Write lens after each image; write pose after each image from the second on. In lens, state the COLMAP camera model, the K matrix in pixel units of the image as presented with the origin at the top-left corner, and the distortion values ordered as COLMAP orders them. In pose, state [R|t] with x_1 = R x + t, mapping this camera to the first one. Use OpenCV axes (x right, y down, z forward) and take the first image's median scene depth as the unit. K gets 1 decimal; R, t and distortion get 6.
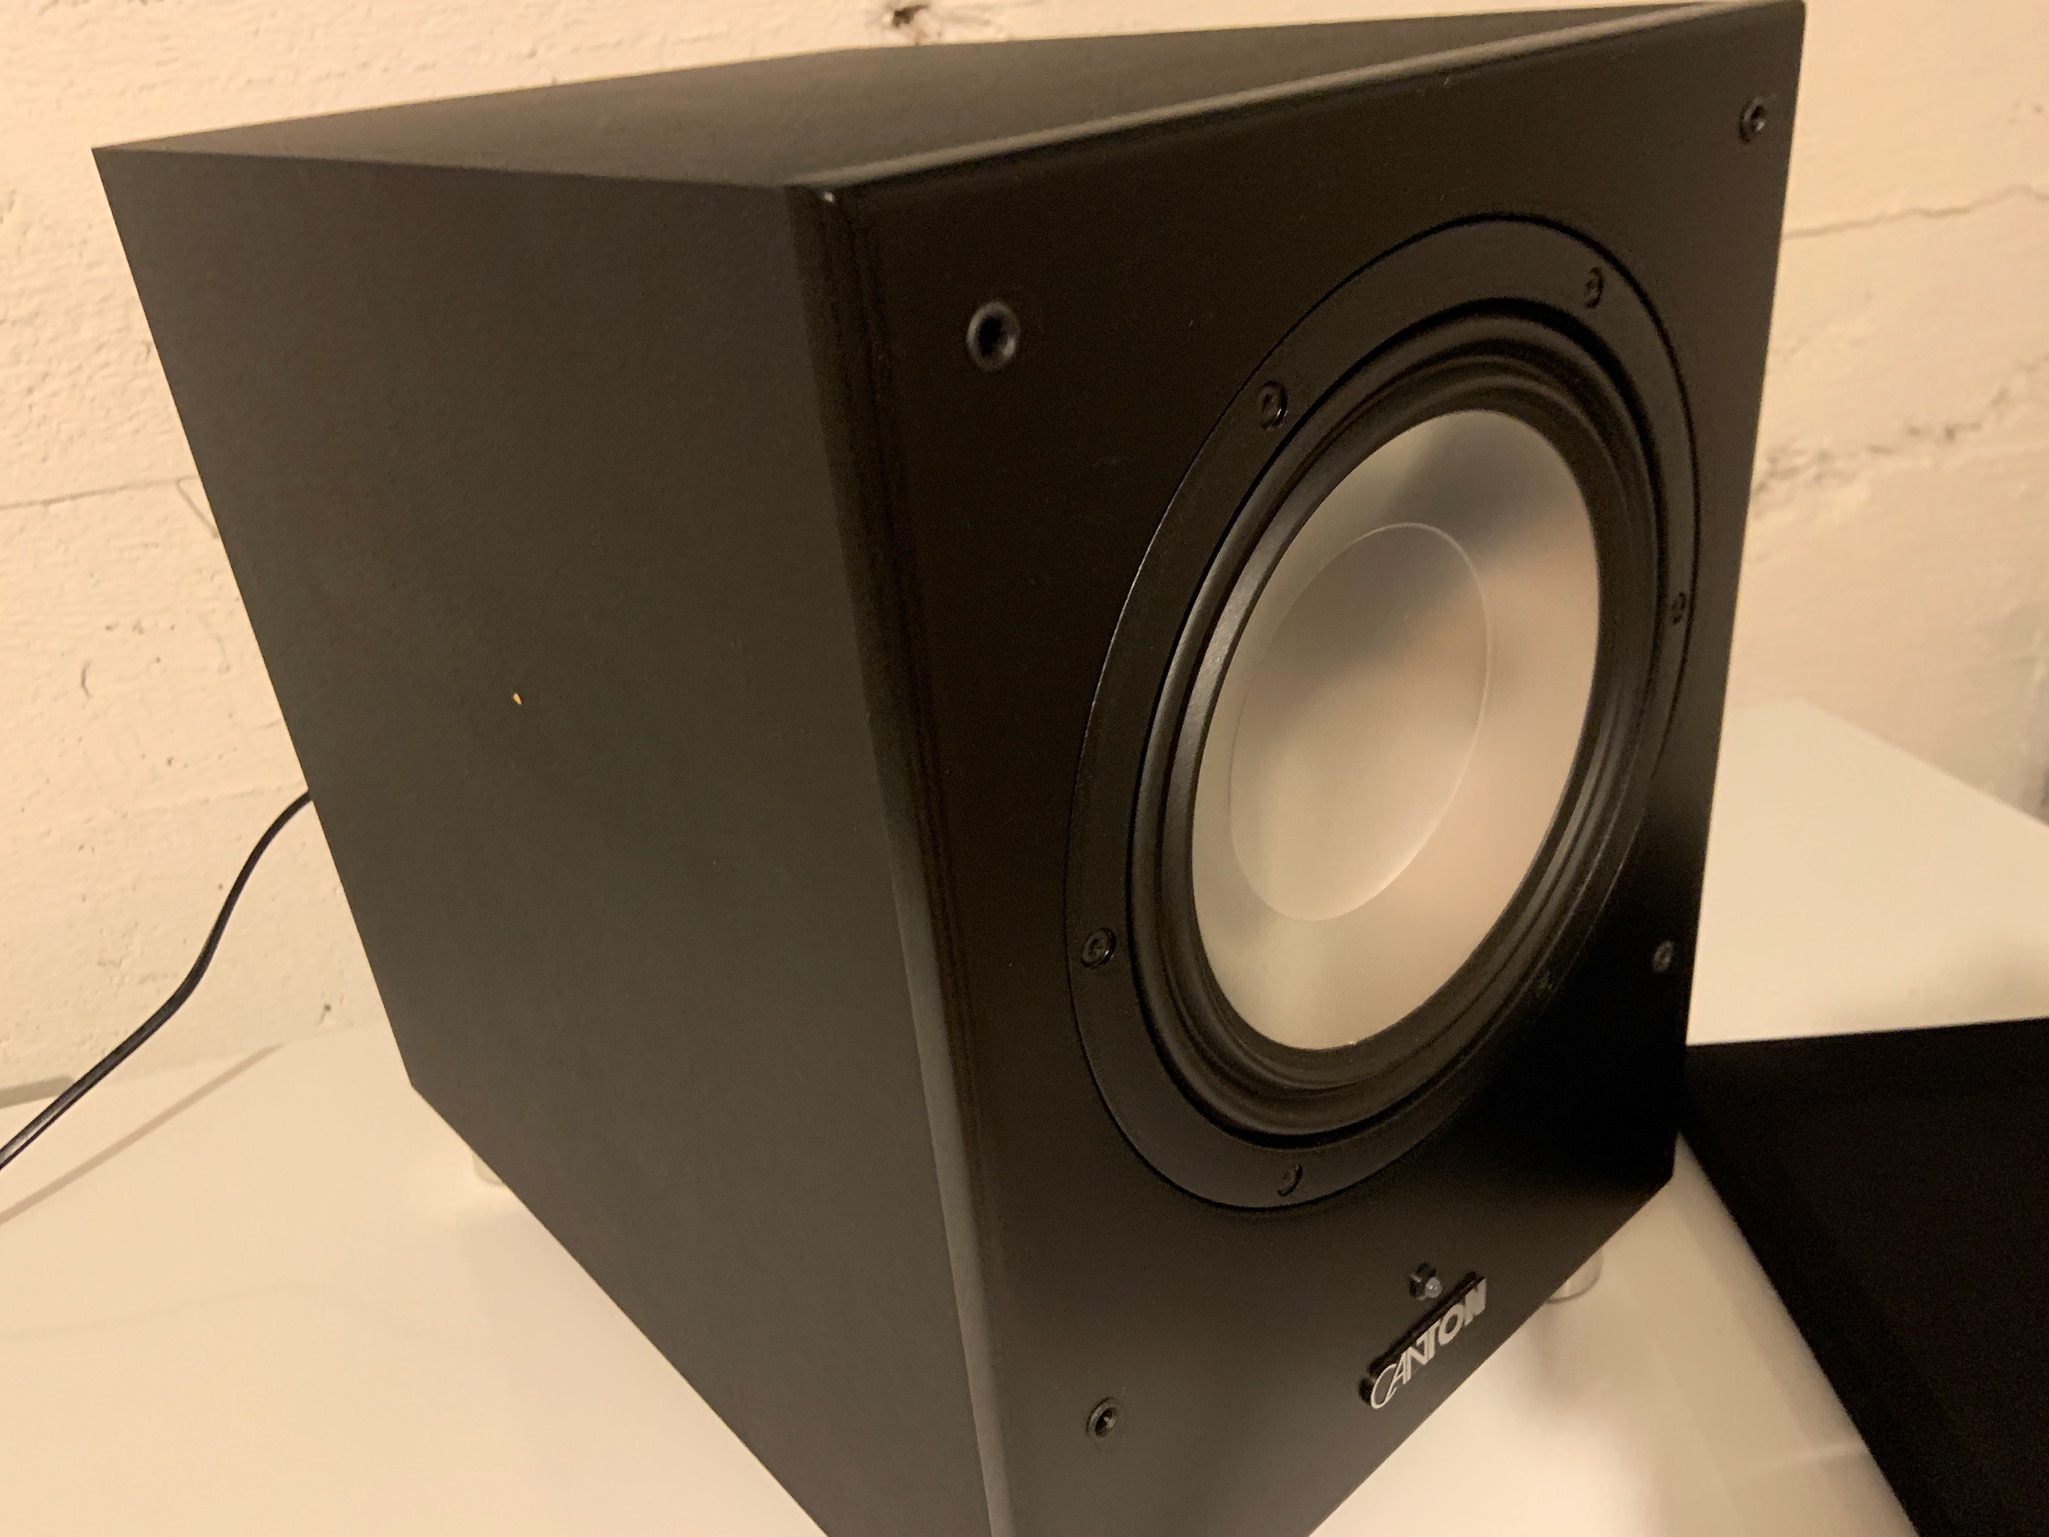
lens RADIAL K [[1623.8, 0, 1024.5], [0, 1623.8, 768.5], [0, 0, 1]] dist [0.097276, -0.136398]
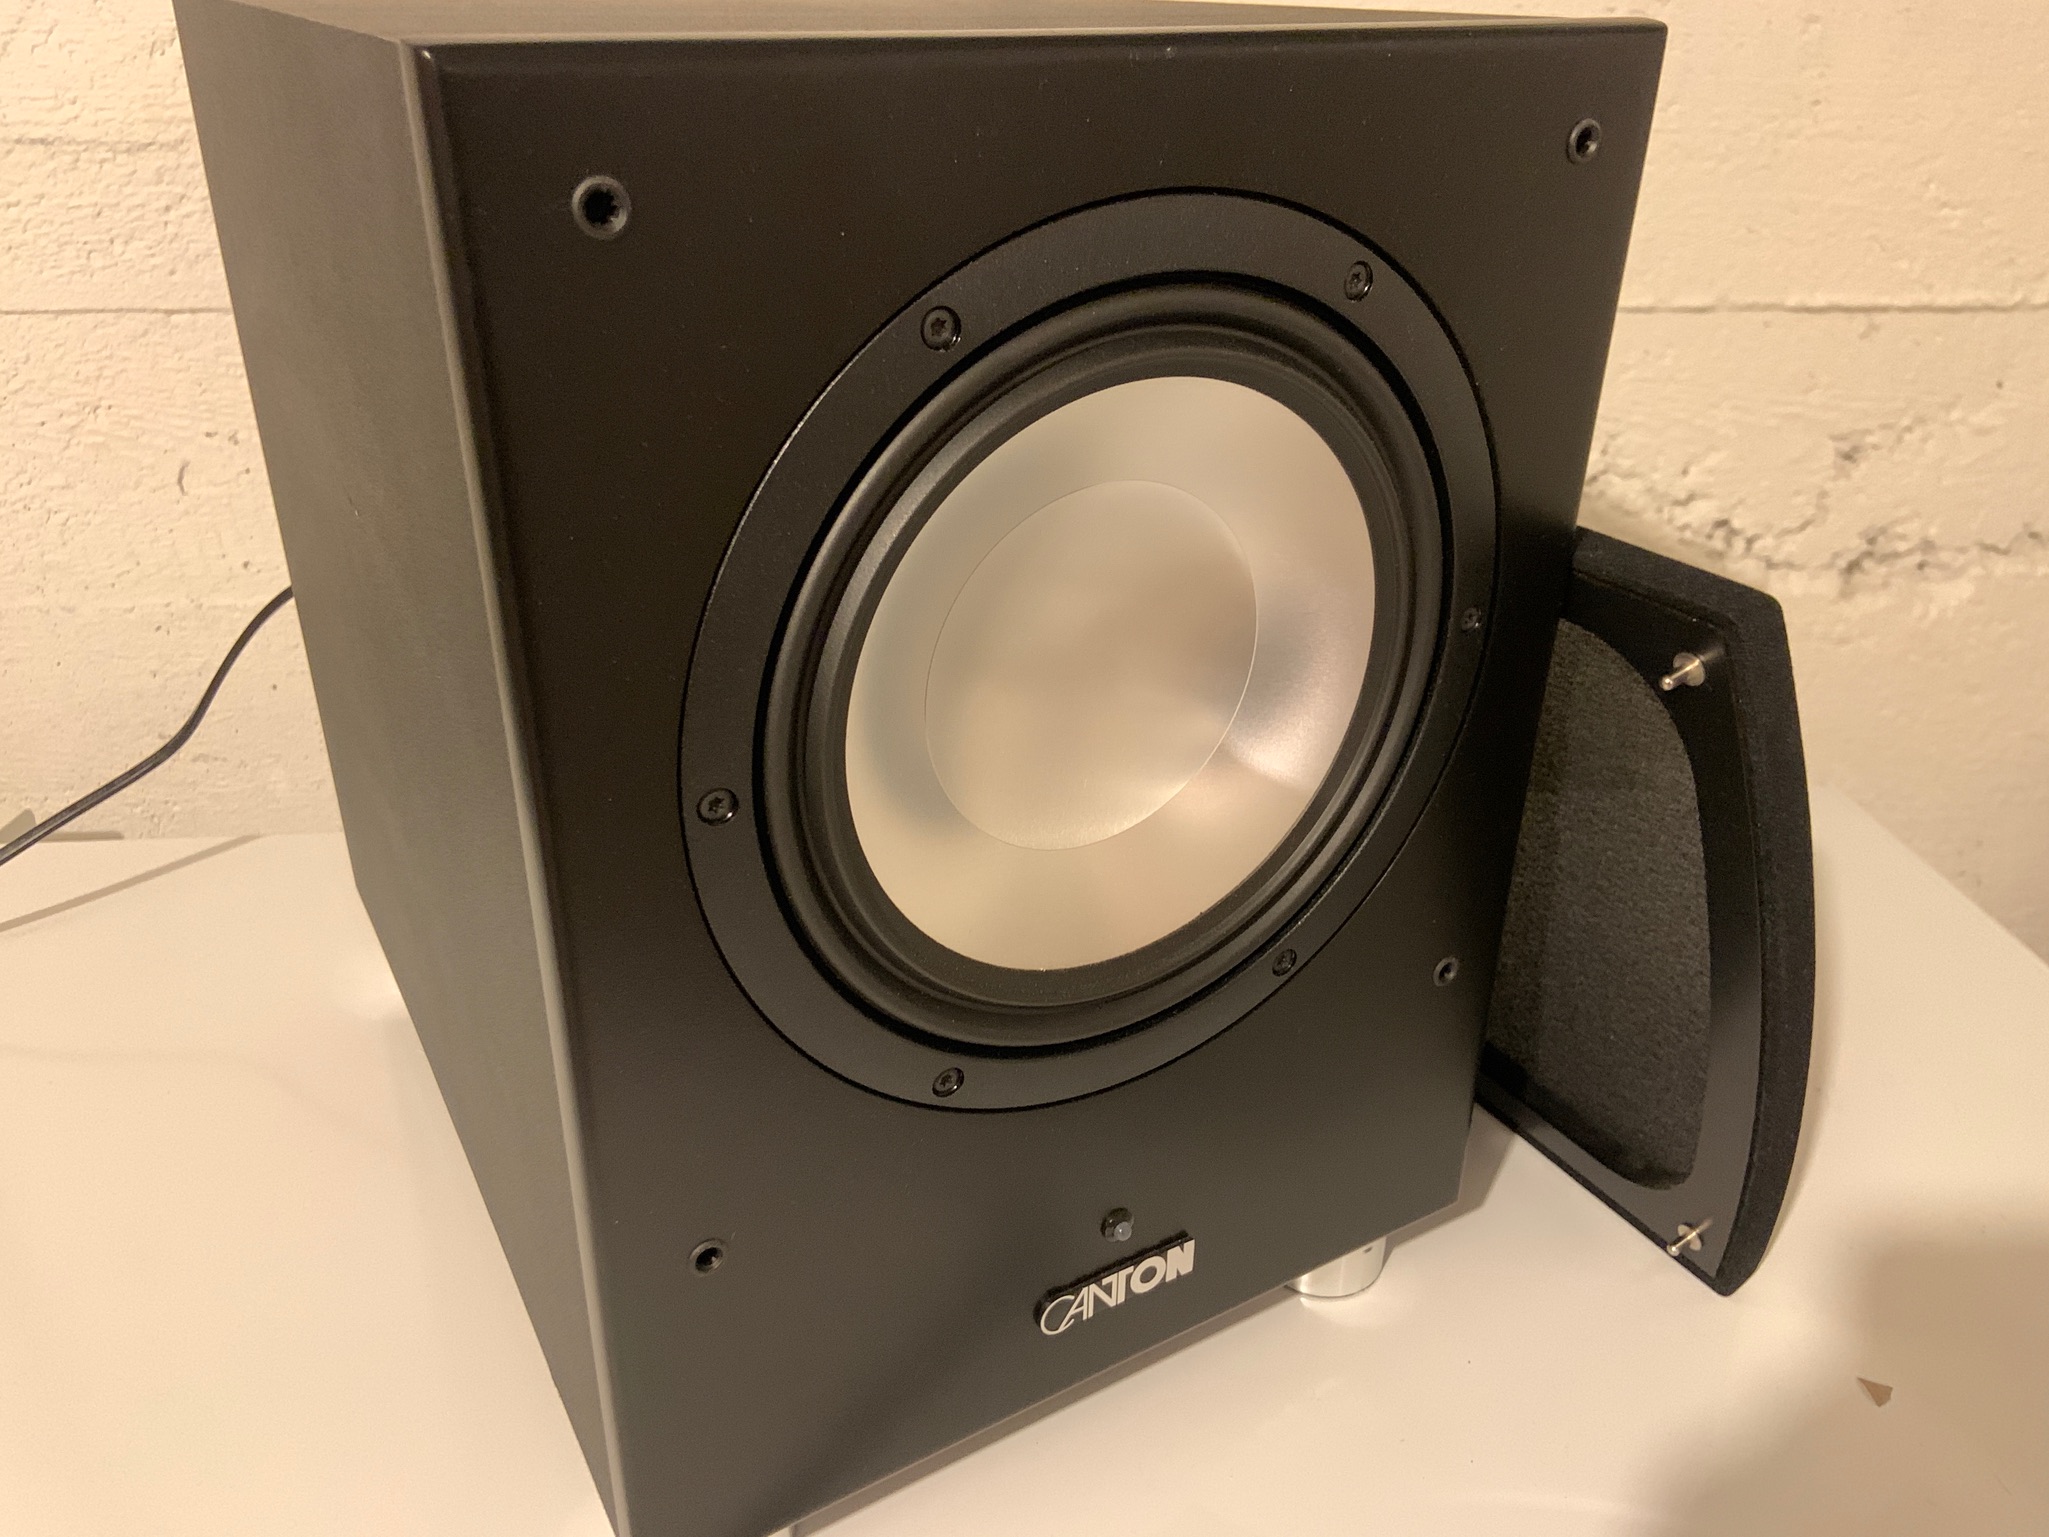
lens RADIAL K [[1614.5, 0, 1011.6], [0, 1614.5, 739.2], [0, 0, 1]] dist [0.129990, -0.185750]
pose [[0.974936, 0.178571, -0.132709, 0.161916], [-0.178921, 0.983819, 0.009385, 0.009359], [0.132238, 0.014595, 0.991111, -0.017492]]
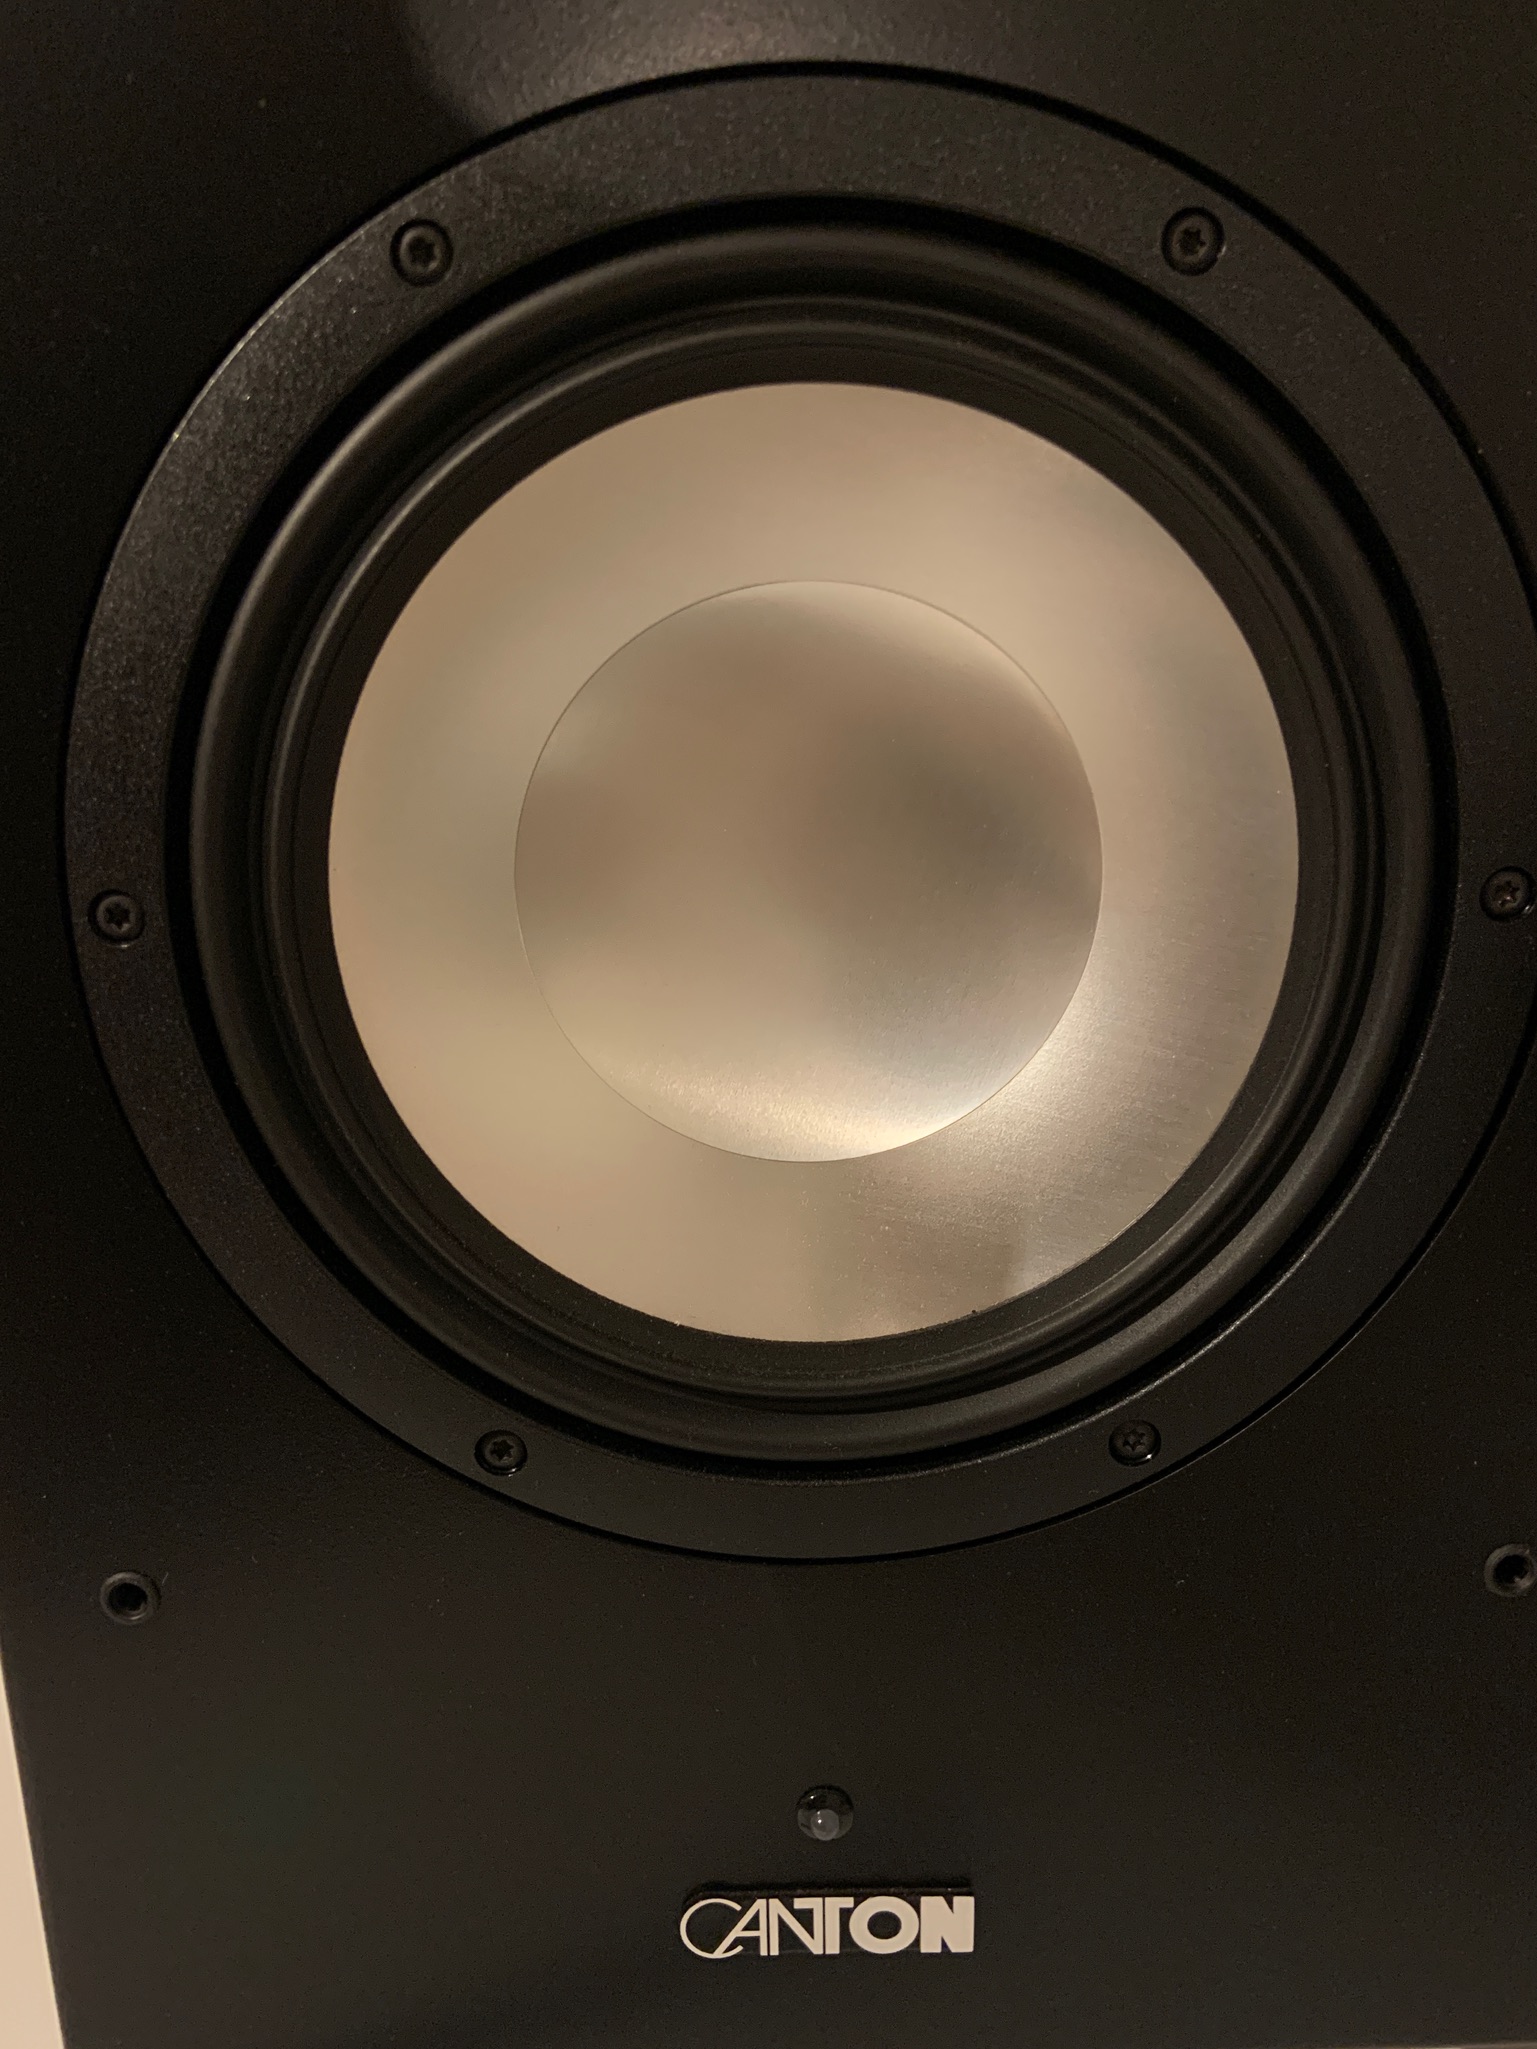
lens RADIAL K [[1604.1, 0, 768.5], [0, 1604.1, 1024.5], [0, 0, 1]] dist [0.126085, -0.171269]
pose [[0.743011, 0.234355, -0.626907, 0.348193], [-0.346350, 0.936150, -0.060536, 0.042404], [0.572693, 0.262108, 0.776739, 0.251454]]
